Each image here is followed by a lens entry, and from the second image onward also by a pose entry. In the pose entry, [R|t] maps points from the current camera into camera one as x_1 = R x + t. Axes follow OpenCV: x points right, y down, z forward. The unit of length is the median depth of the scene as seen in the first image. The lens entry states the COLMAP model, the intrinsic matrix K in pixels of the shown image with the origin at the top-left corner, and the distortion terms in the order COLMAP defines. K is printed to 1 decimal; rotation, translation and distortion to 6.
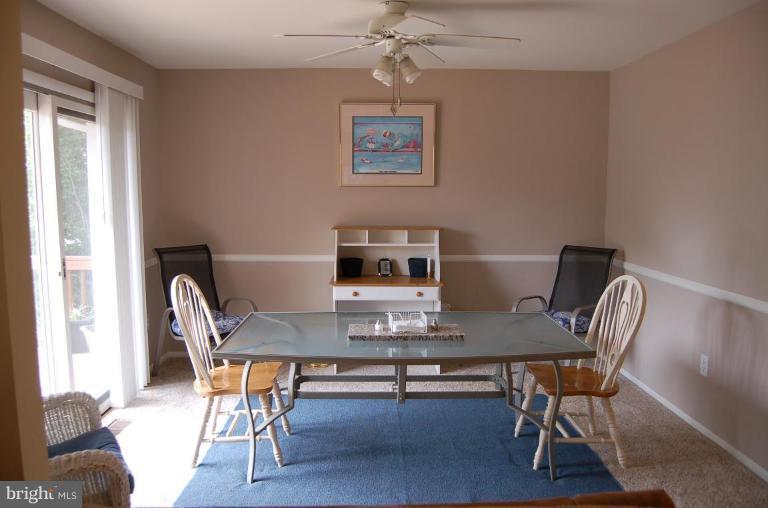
lens RADIAL K [[601.8, 0, 384.0], [0, 601.8, 254.0], [0, 0, 1]] dist [-0.104243, -0.000158]
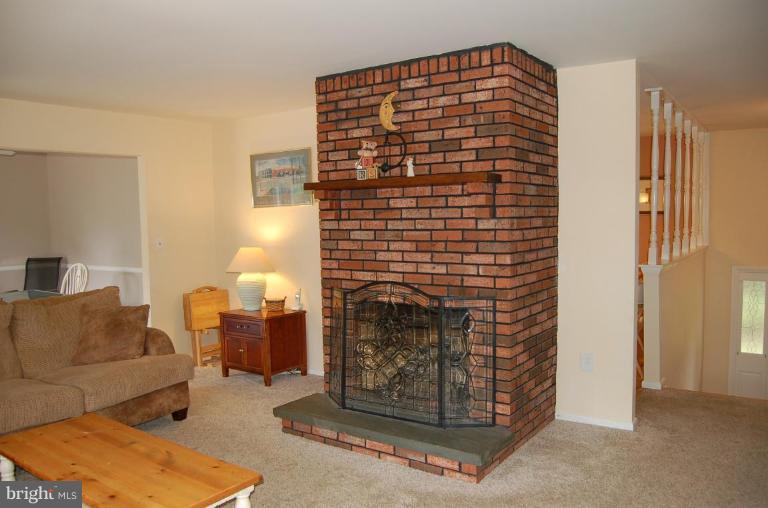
lens RADIAL K [[601.8, 0, 384.0], [0, 601.8, 254.0], [0, 0, 1]] dist [-0.104243, -0.000158]
pose [[0.590545, -0.064302, 0.804439, -0.404904], [0.103255, 0.994648, 0.003706, 0.070706], [-0.800371, 0.080874, 0.594024, -0.733062]]
